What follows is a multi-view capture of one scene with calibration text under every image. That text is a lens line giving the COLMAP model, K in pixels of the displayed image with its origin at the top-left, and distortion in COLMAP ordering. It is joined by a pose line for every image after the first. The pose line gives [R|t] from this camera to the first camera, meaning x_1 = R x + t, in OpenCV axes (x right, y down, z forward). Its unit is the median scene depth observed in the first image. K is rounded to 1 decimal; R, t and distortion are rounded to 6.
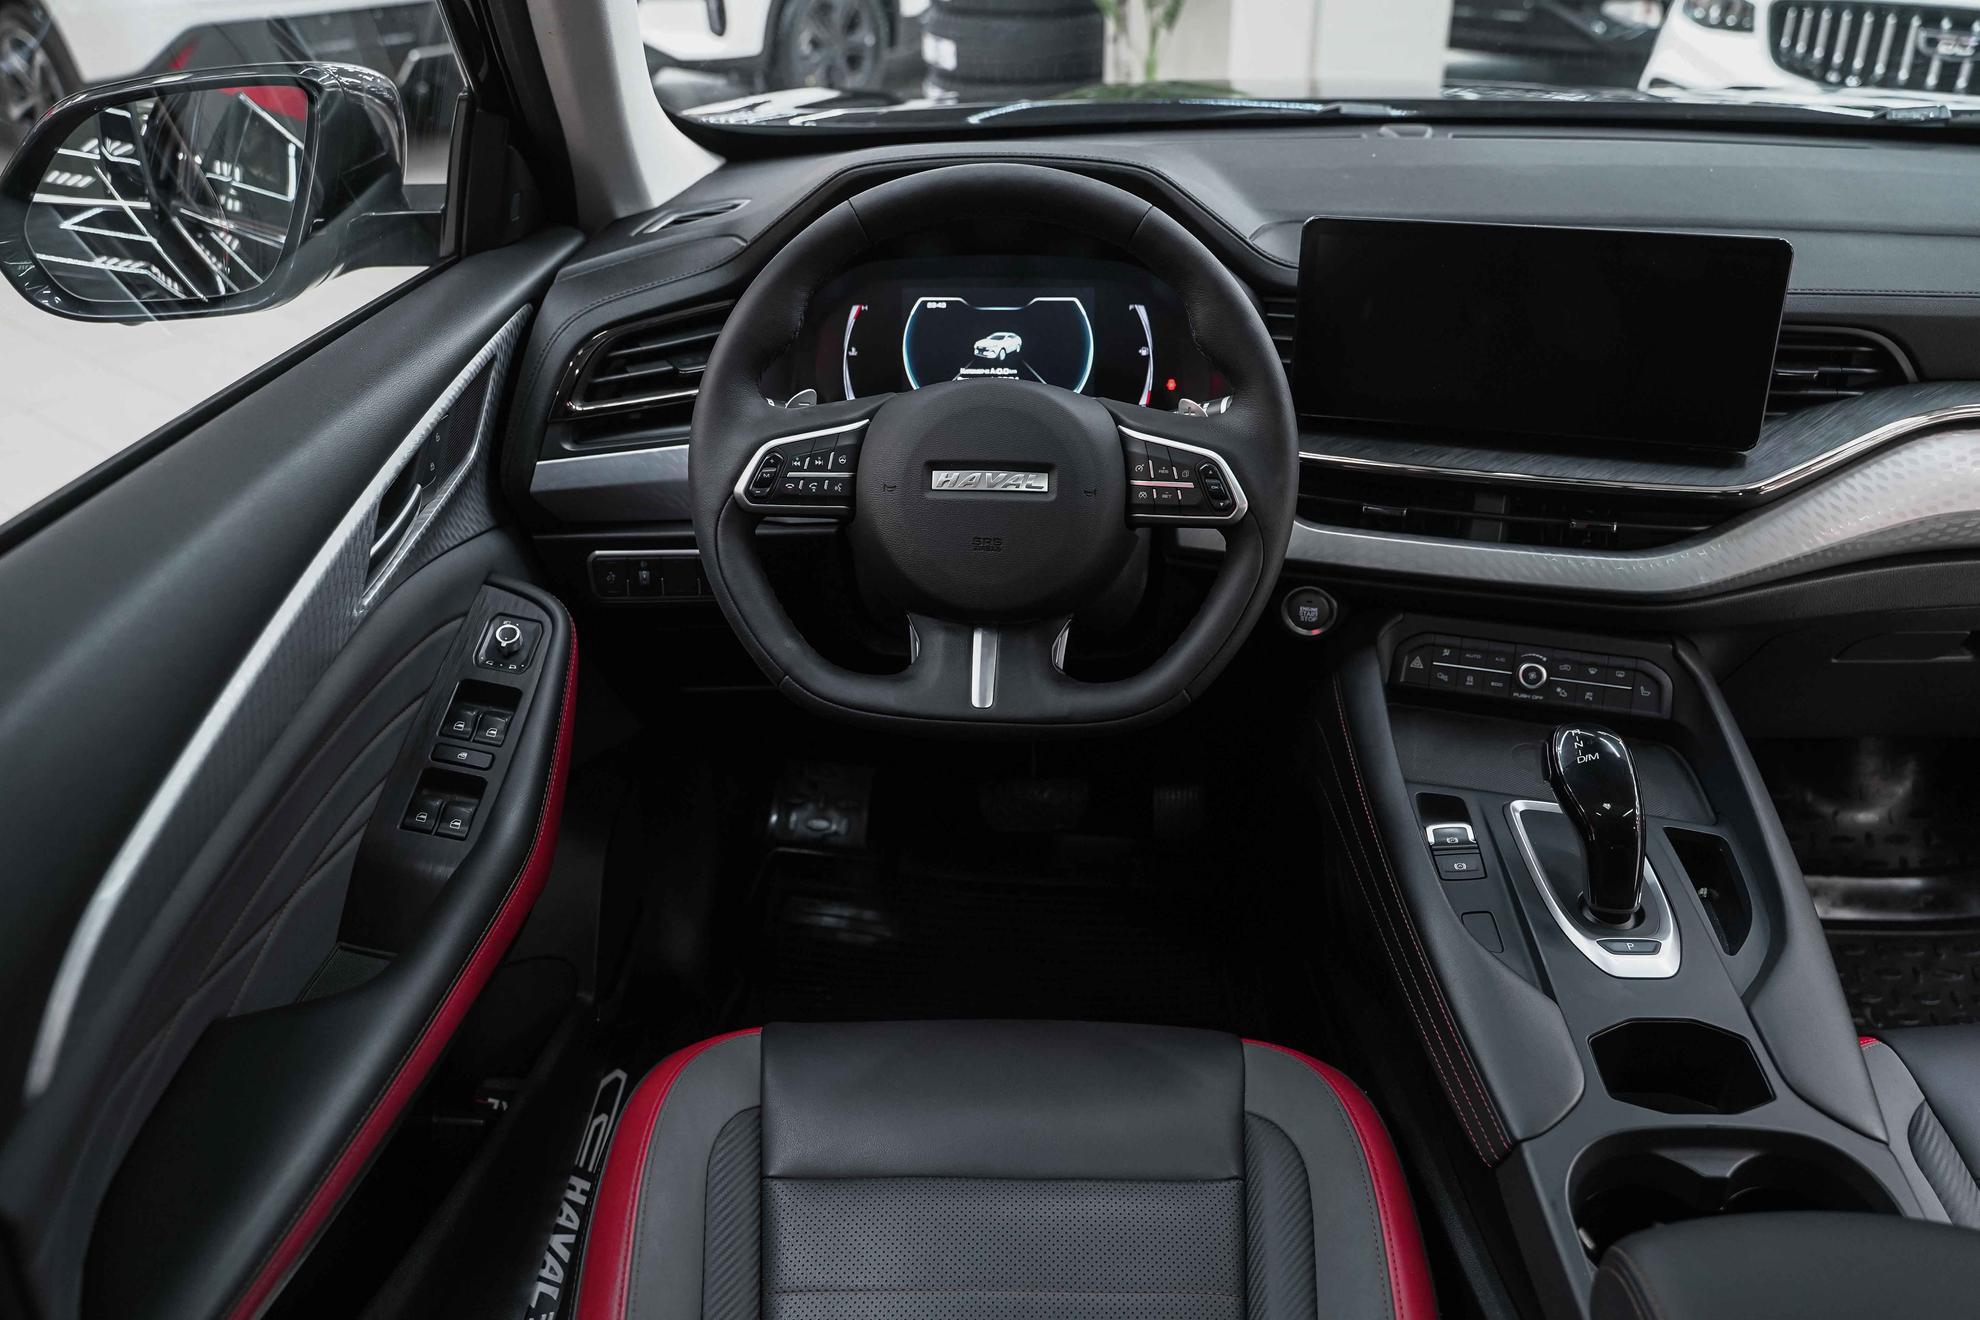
lens RADIAL K [[1636.1, 0, 985.2], [0, 1636.1, 641.9], [0, 0, 1]] dist [-0.015779, 0.008713]
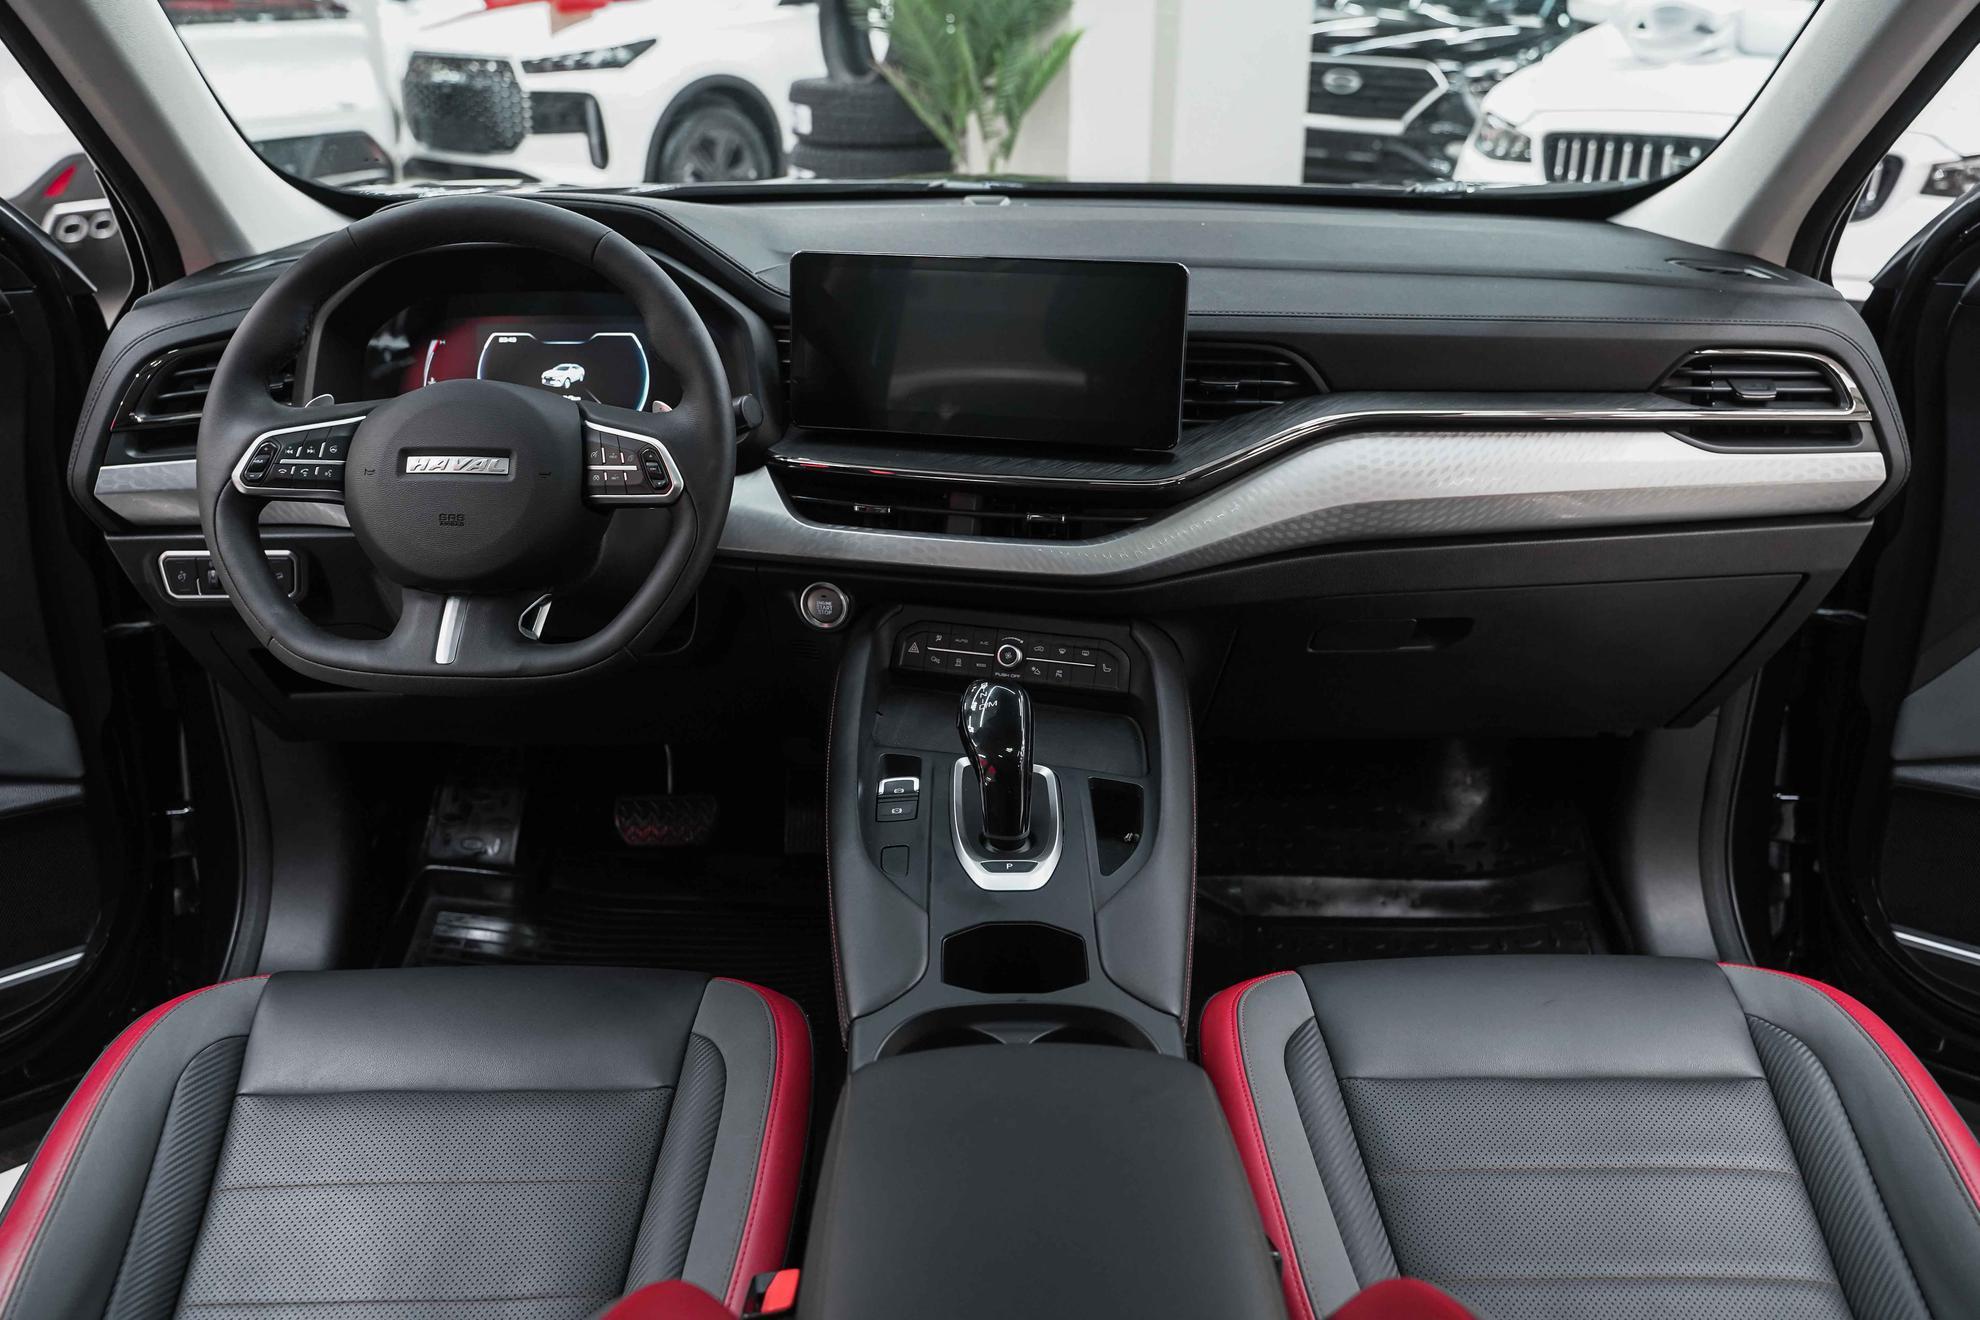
lens RADIAL K [[1636.1, 0, 1017.1], [0, 1636.1, 642.9], [0, 0, 1]] dist [-0.015779, 0.008713]
pose [[0.999065, -0.006358, 0.042754, 0.297356], [0.009961, 0.996366, -0.084595, 0.107928], [-0.042061, 0.084942, 0.995498, -0.114849]]
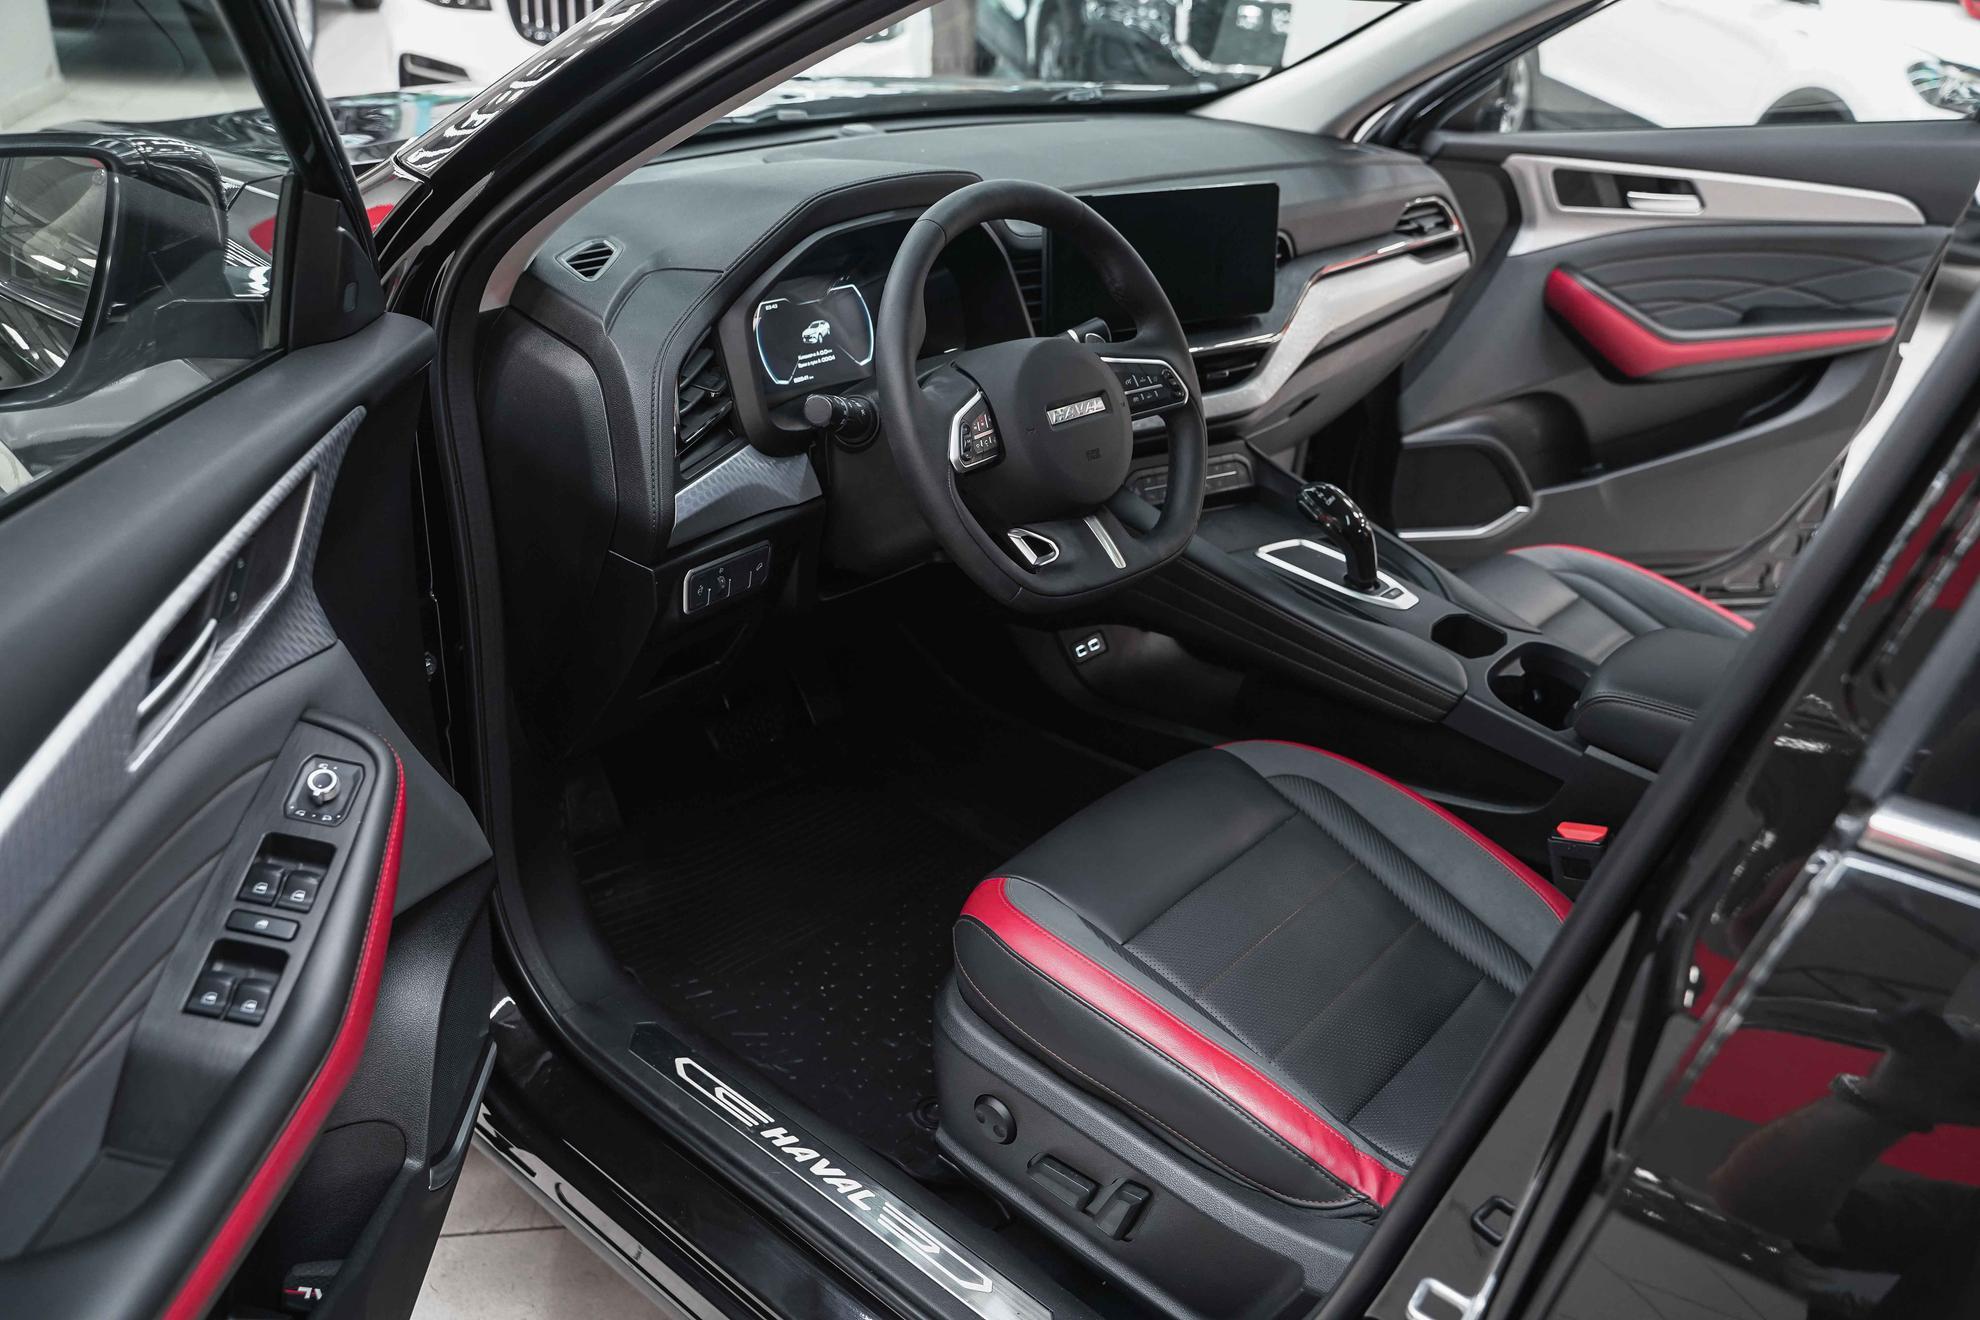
lens RADIAL K [[1636.1, 0, 995.4], [0, 1636.1, 674.2], [0, 0, 1]] dist [-0.015779, 0.008713]
pose [[0.615653, -0.311092, 0.724012, -0.962717], [0.279103, 0.945301, 0.168845, -0.121268], [-0.736935, 0.098124, 0.668804, 0.130206]]
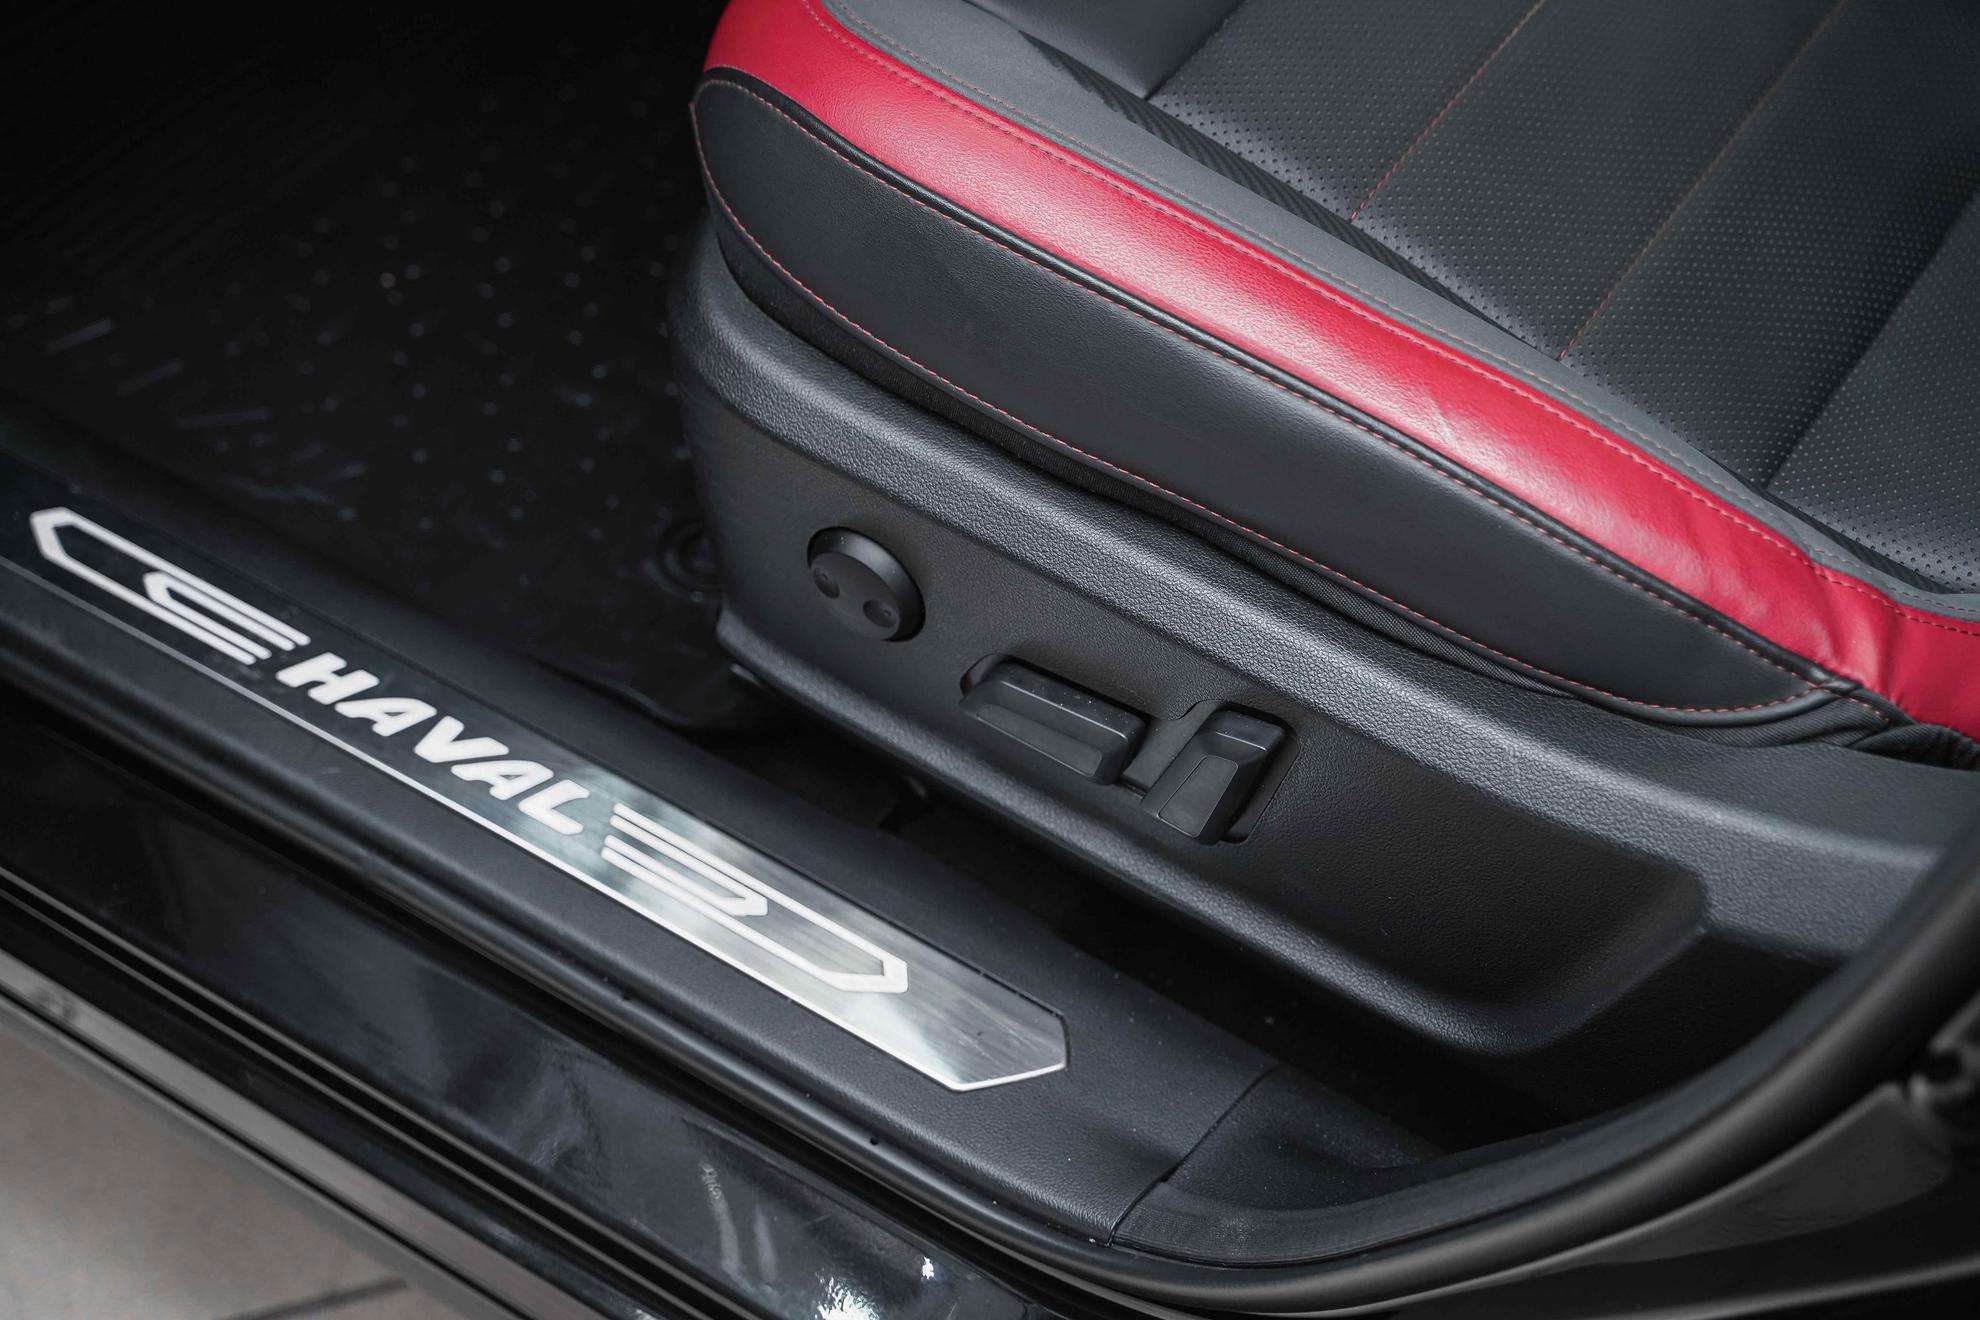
lens RADIAL K [[3147.5, 0, 986.6], [0, 3147.5, 657.2], [0, 0, 1]] dist [-0.005350, 0.000000]
pose [[0.518053, -0.614028, 0.595475, -0.734103], [0.361686, 0.788132, 0.498027, -0.031590], [-0.775116, -0.042630, 0.630379, 0.362063]]
